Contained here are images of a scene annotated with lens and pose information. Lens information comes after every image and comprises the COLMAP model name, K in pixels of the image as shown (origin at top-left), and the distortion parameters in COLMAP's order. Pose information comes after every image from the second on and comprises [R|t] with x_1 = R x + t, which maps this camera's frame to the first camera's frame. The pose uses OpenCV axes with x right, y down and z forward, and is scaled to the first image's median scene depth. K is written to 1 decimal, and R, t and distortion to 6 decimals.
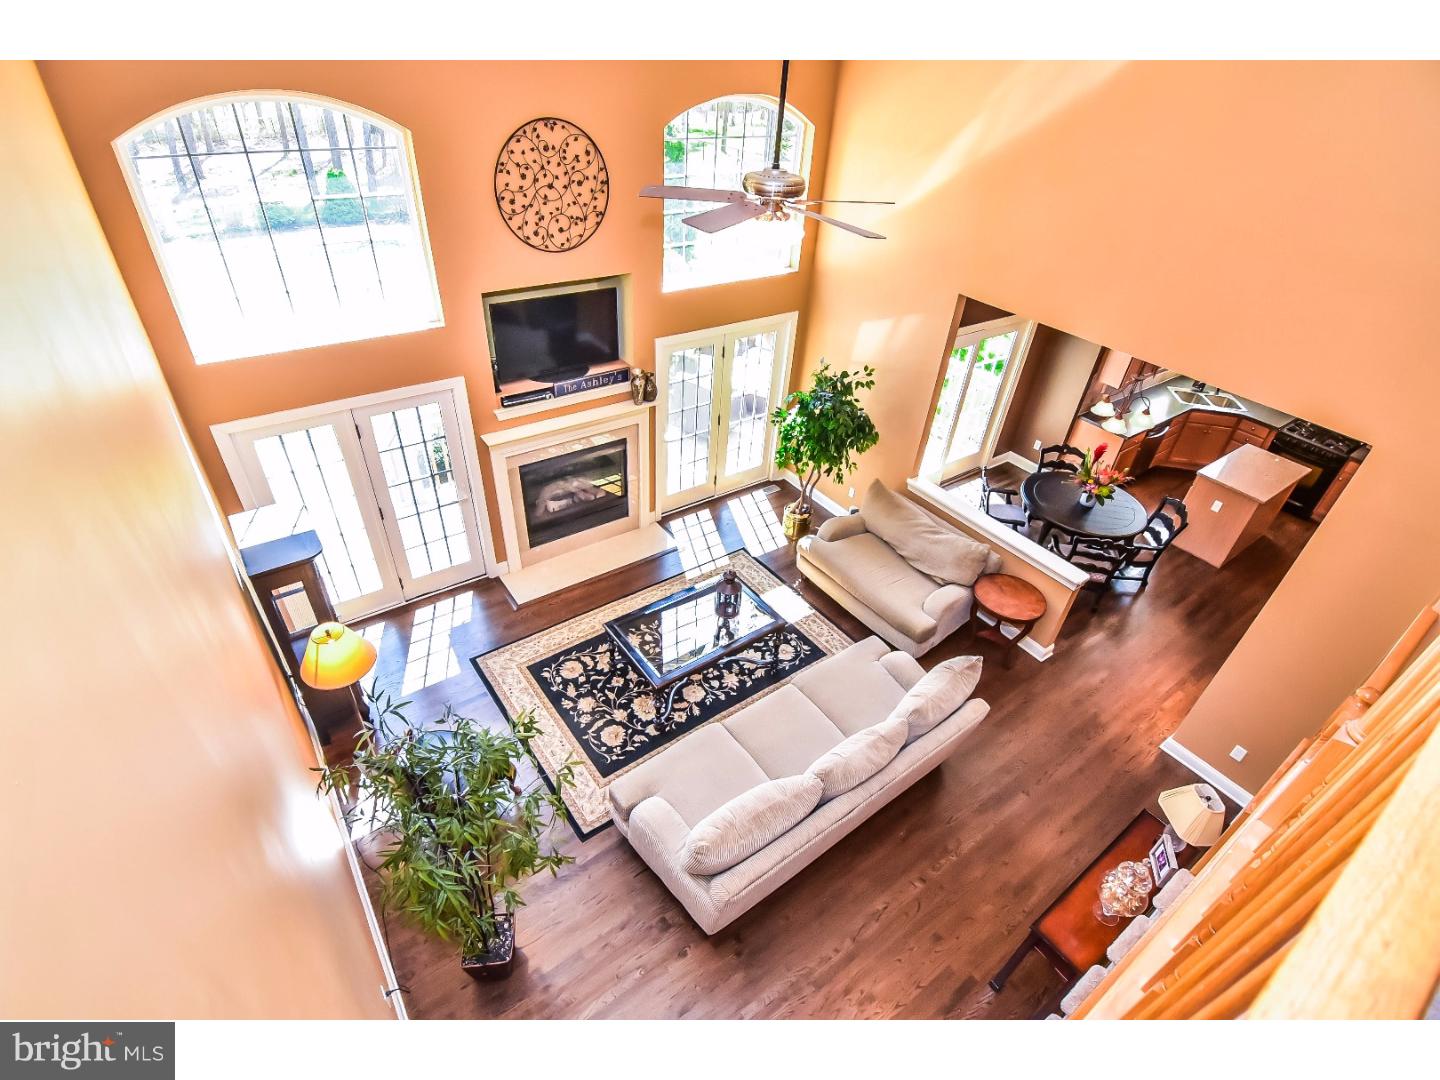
lens RADIAL K [[692.4, 0, 718.3], [0, 692.4, 542.7], [0, 0, 1]] dist [0.000798, -0.014352]
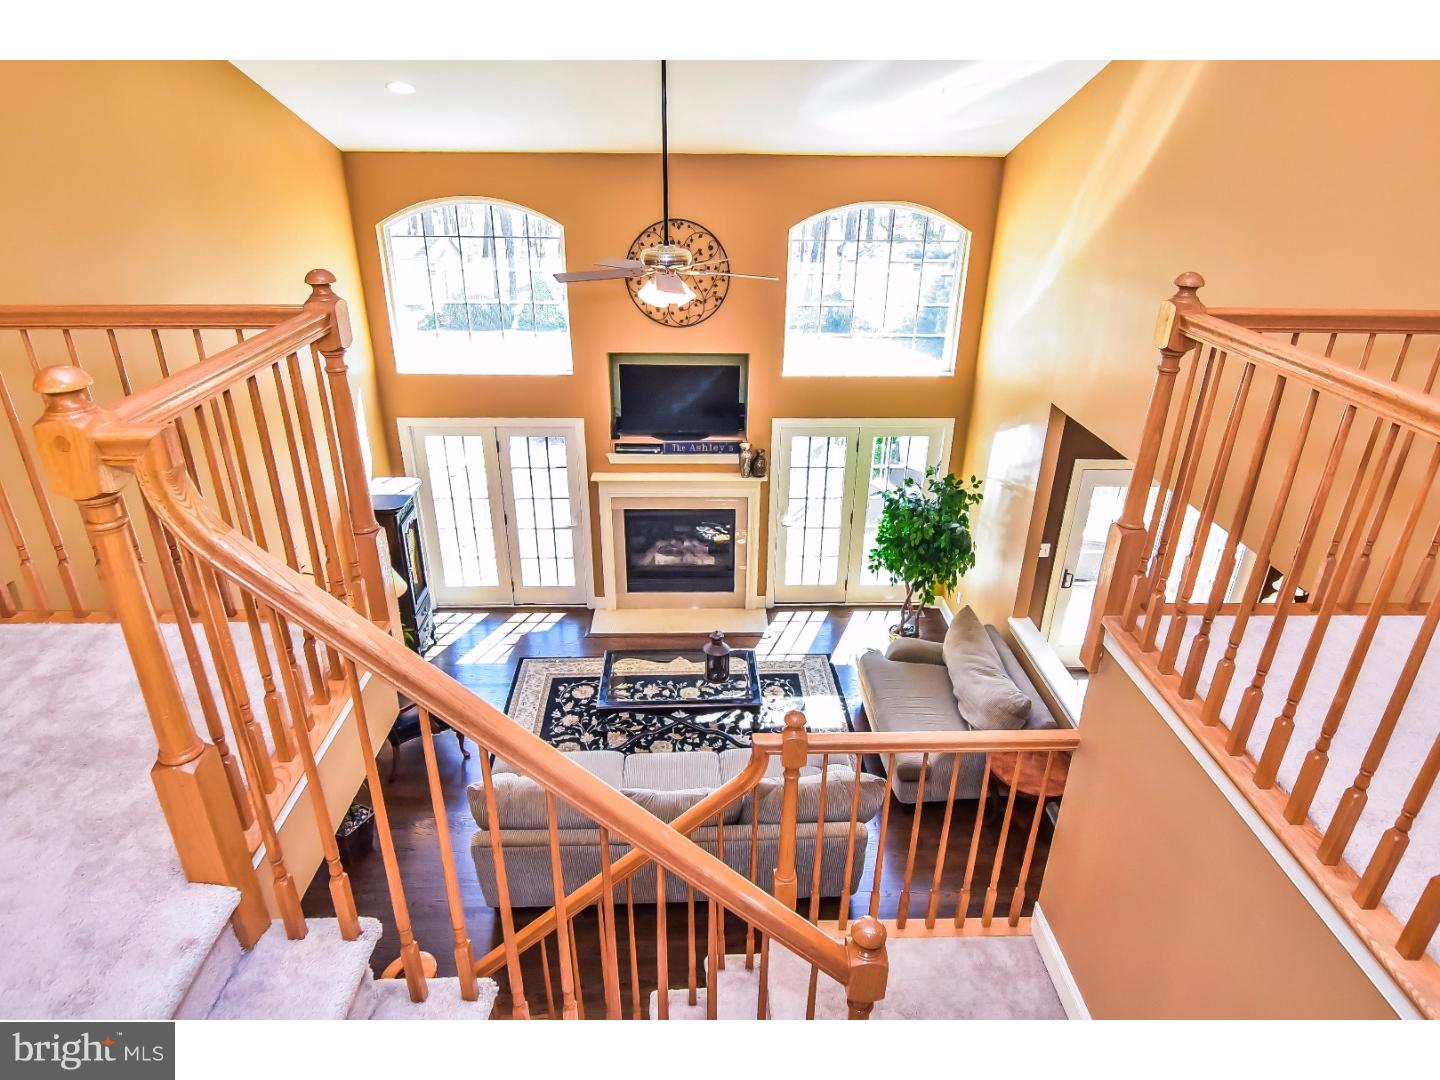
lens RADIAL K [[856.8, 0, 720.0], [0, 856.8, 540.0], [0, 0, 1]] dist [0.023385, -0.000106]
pose [[0.827786, 0.194174, -0.526372, 0.625352], [-0.306050, 0.942596, -0.133587, 0.078748], [0.470217, 0.271677, 0.839695, -0.063283]]
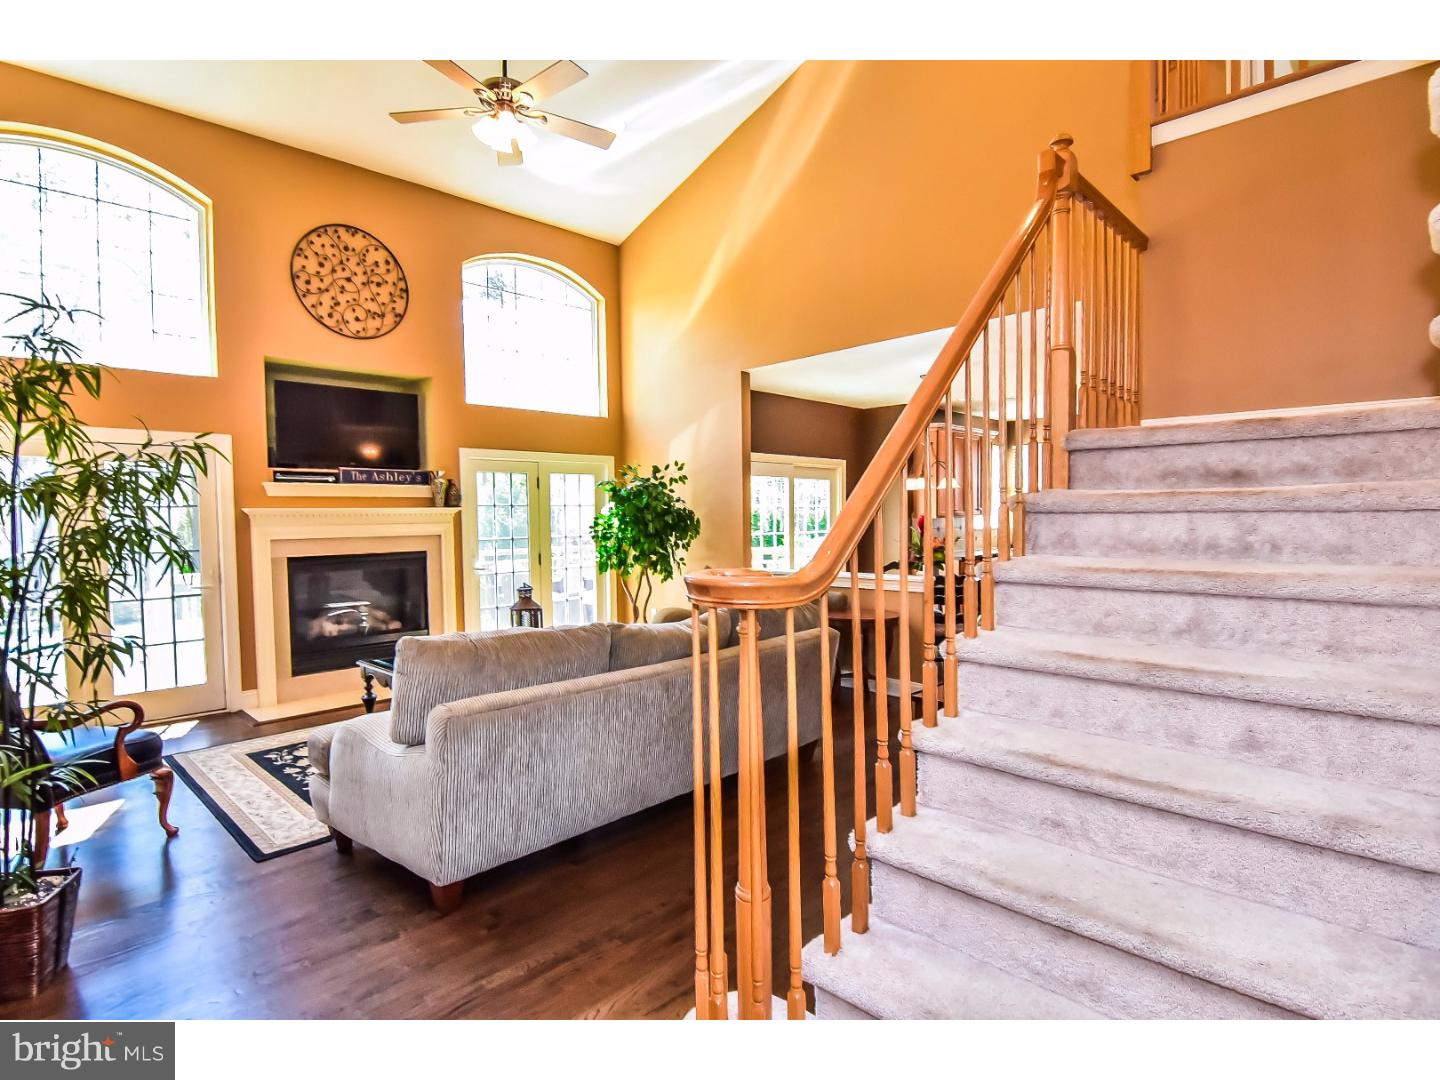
lens RADIAL K [[736.7, 0, 719.4], [0, 736.7, 543.1], [0, 0, 1]] dist [-0.012364, -0.000766]
pose [[0.983663, -0.076823, 0.162806, 0.105964], [0.155477, 0.818413, -0.553197, 0.517912], [-0.090744, 0.569472, 0.816987, 0.213279]]
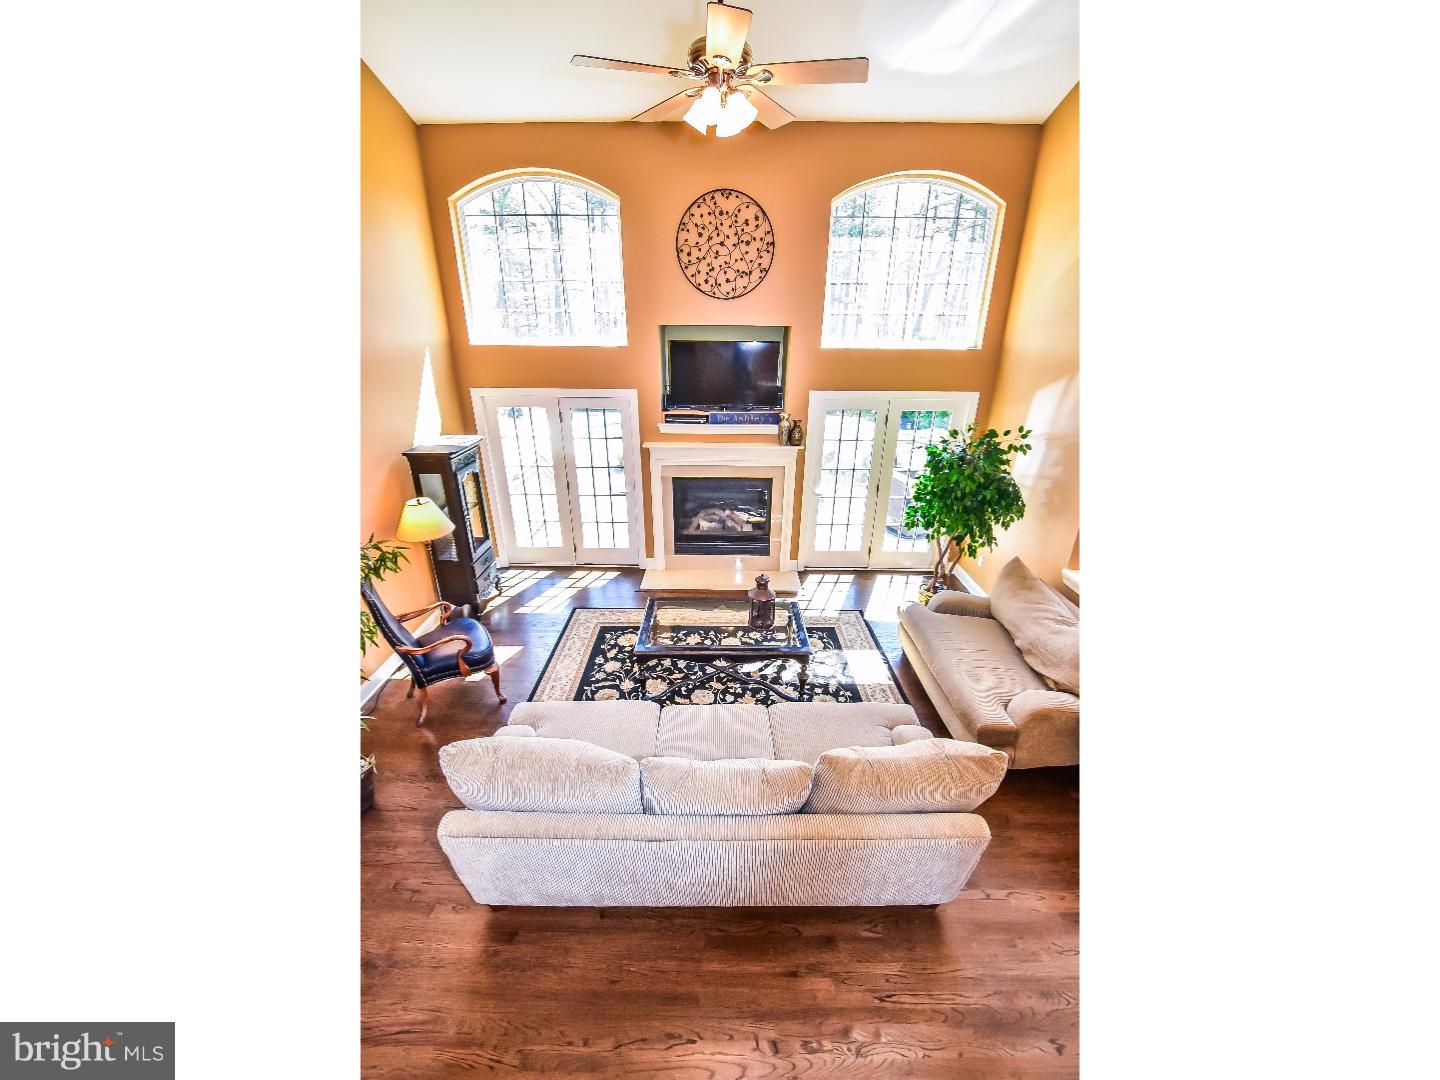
lens RADIAL K [[514.6, 0, 720.0], [0, 514.6, 540.0], [0, 0, 1]] dist [-0.017161, -0.000021]
pose [[0.803623, 0.181951, -0.566643, 0.347351], [-0.325305, 0.931591, -0.162216, 0.125810], [0.498364, 0.314692, 0.807838, 0.382671]]
